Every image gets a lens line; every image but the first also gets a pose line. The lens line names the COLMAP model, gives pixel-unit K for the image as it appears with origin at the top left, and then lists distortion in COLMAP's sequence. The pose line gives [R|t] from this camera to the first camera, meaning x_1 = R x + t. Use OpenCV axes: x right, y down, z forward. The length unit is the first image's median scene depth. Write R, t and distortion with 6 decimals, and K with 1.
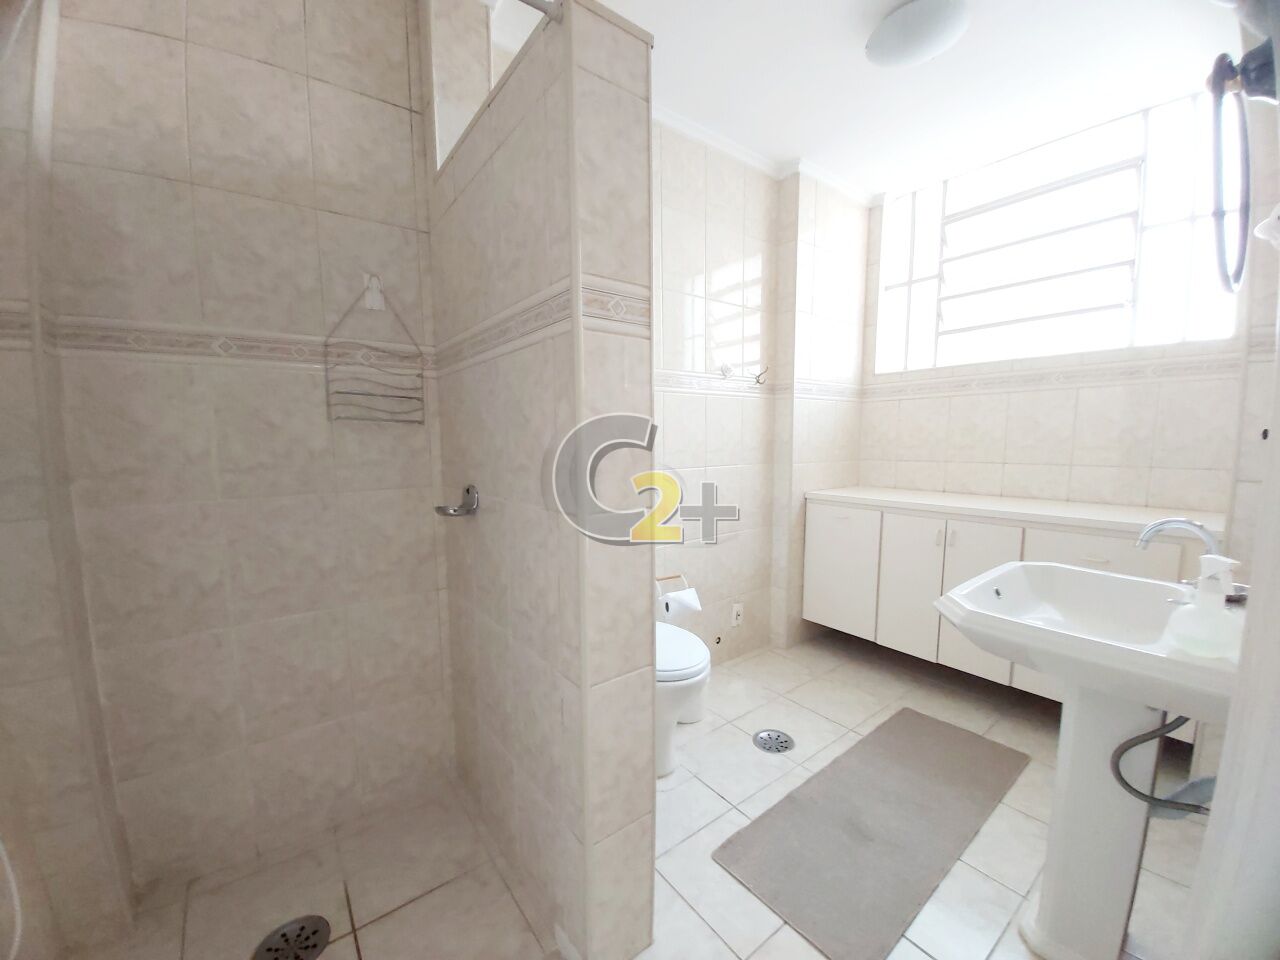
lens RADIAL K [[505.2, 0, 646.9], [0, 505.2, 499.4], [0, 0, 1]] dist [0.003462, 0.000022]
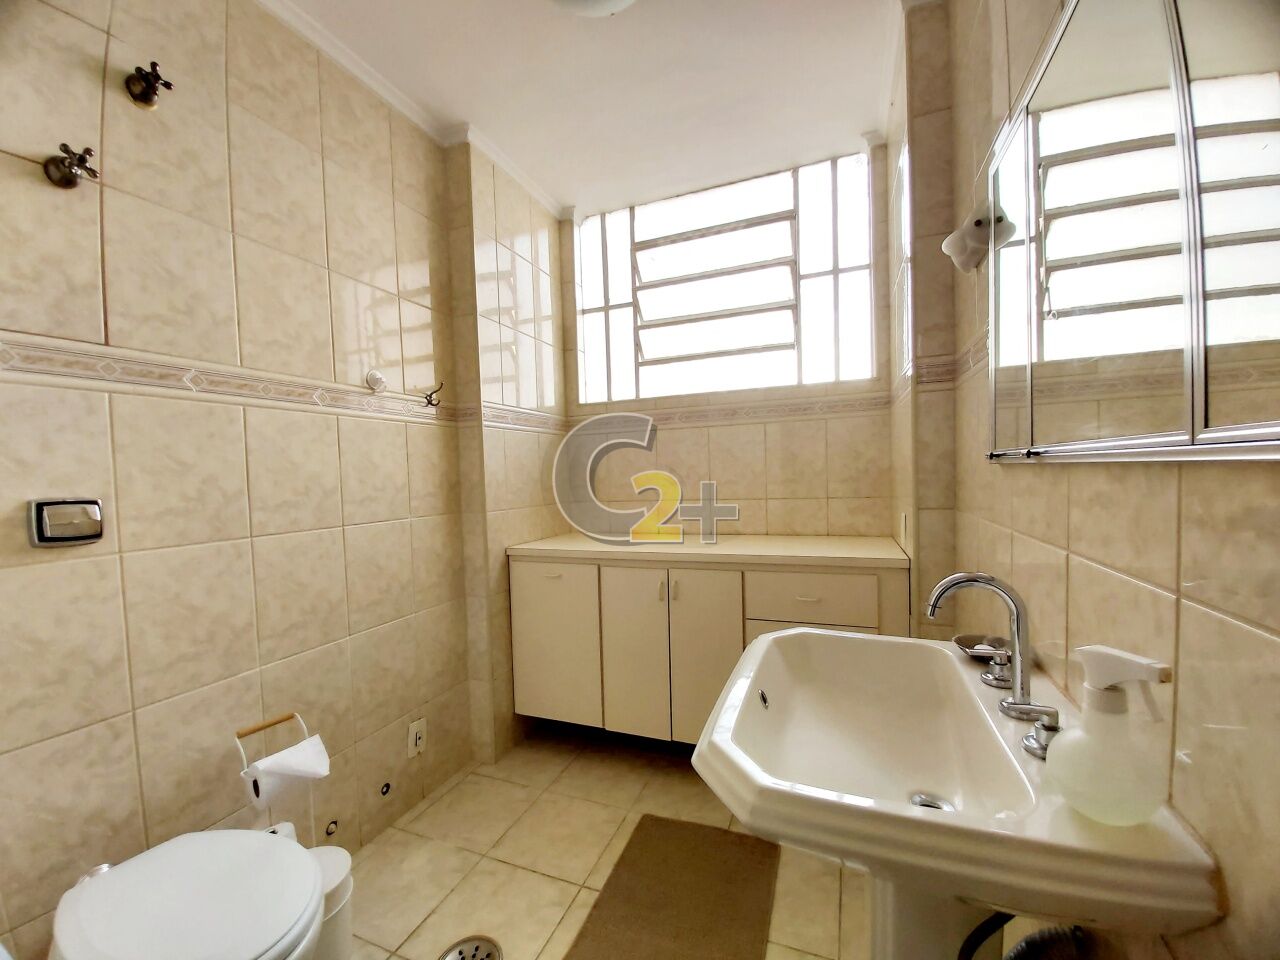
lens RADIAL K [[505.2, 0, 646.9], [0, 505.2, 499.4], [0, 0, 1]] dist [0.003462, 0.000022]
pose [[0.859305, -0.041768, 0.509756, 0.110833], [0.084591, 0.994540, -0.061105, -0.023195], [-0.504420, 0.095629, 0.858146, 0.229828]]
